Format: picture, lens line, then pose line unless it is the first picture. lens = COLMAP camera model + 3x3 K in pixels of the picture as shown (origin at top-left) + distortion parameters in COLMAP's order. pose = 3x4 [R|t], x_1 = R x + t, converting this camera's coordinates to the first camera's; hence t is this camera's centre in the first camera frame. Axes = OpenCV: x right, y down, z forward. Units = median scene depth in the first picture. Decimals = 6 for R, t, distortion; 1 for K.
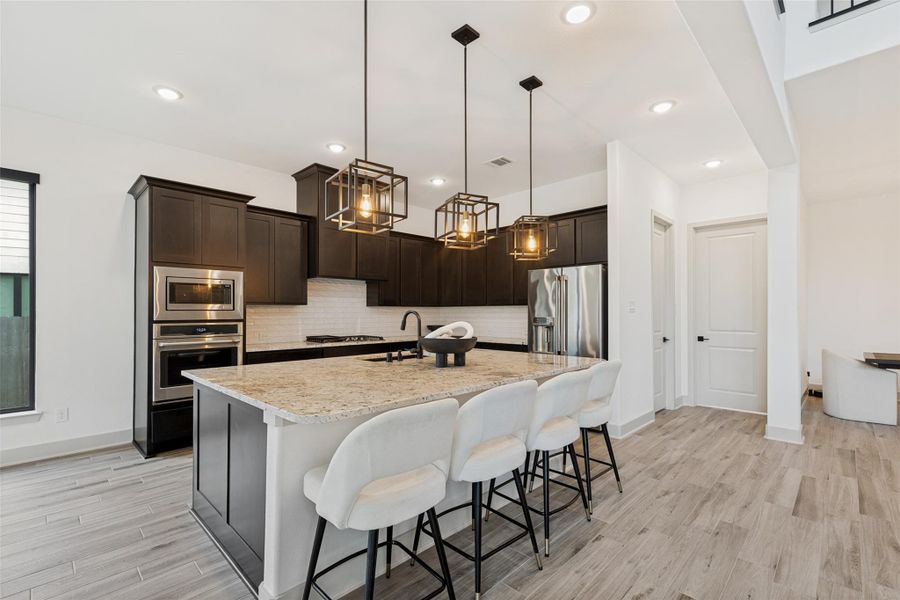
lens RADIAL K [[402.8, 0, 453.7], [0, 402.8, 311.1], [0, 0, 1]] dist [0.002489, 0.000670]
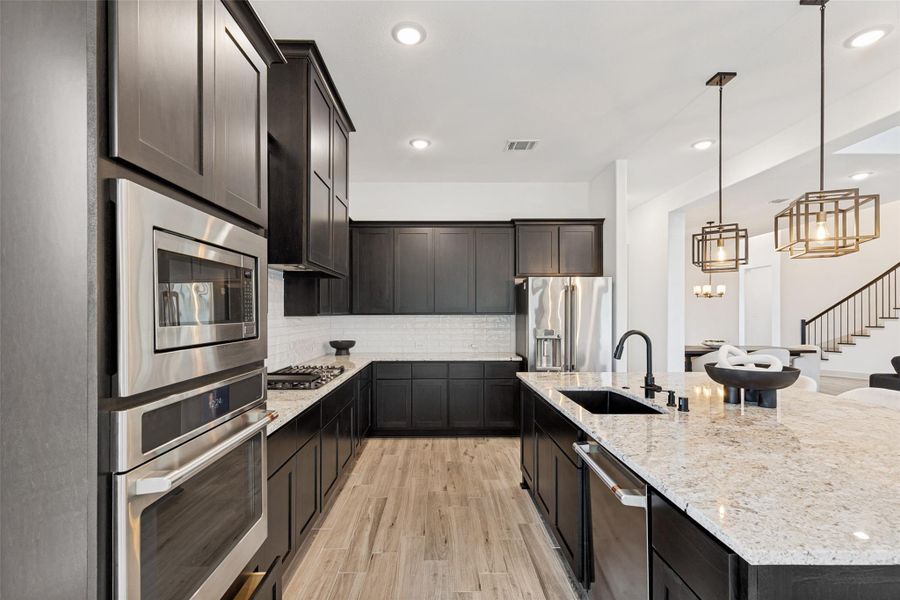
lens RADIAL K [[402.8, 0, 453.7], [0, 402.8, 311.1], [0, 0, 1]] dist [0.002489, 0.000670]
pose [[0.716651, 0.004231, 0.697419, -0.666293], [-0.003746, 0.999991, -0.002216, -0.027818], [-0.697421, -0.001024, 0.716660, 0.576301]]
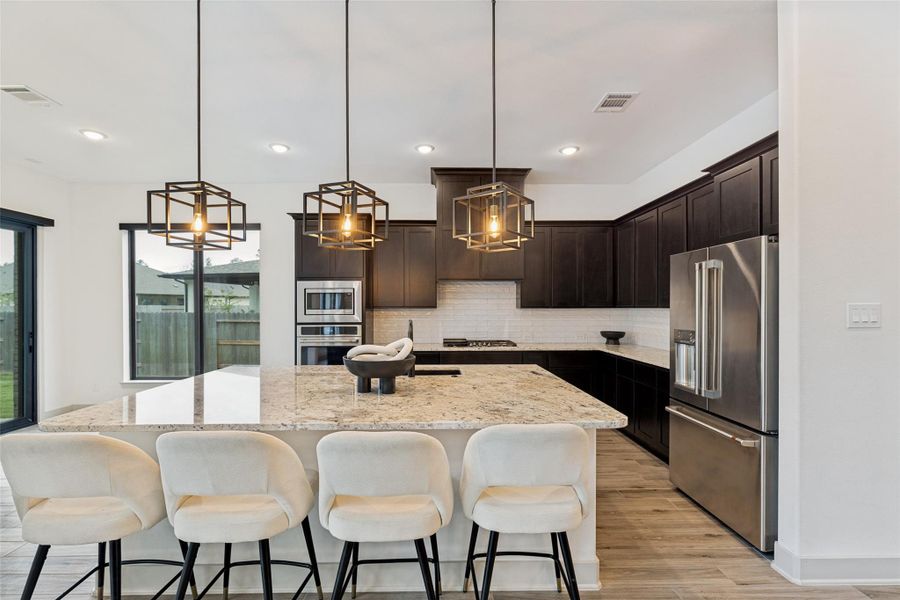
lens RADIAL K [[402.8, 0, 453.7], [0, 402.8, 311.1], [0, 0, 1]] dist [0.002489, 0.000670]
pose [[0.711429, 0.007849, -0.702714, 0.471028], [0.002029, 0.999911, 0.013222, -0.026484], [0.702755, -0.010833, 0.711349, 0.364564]]
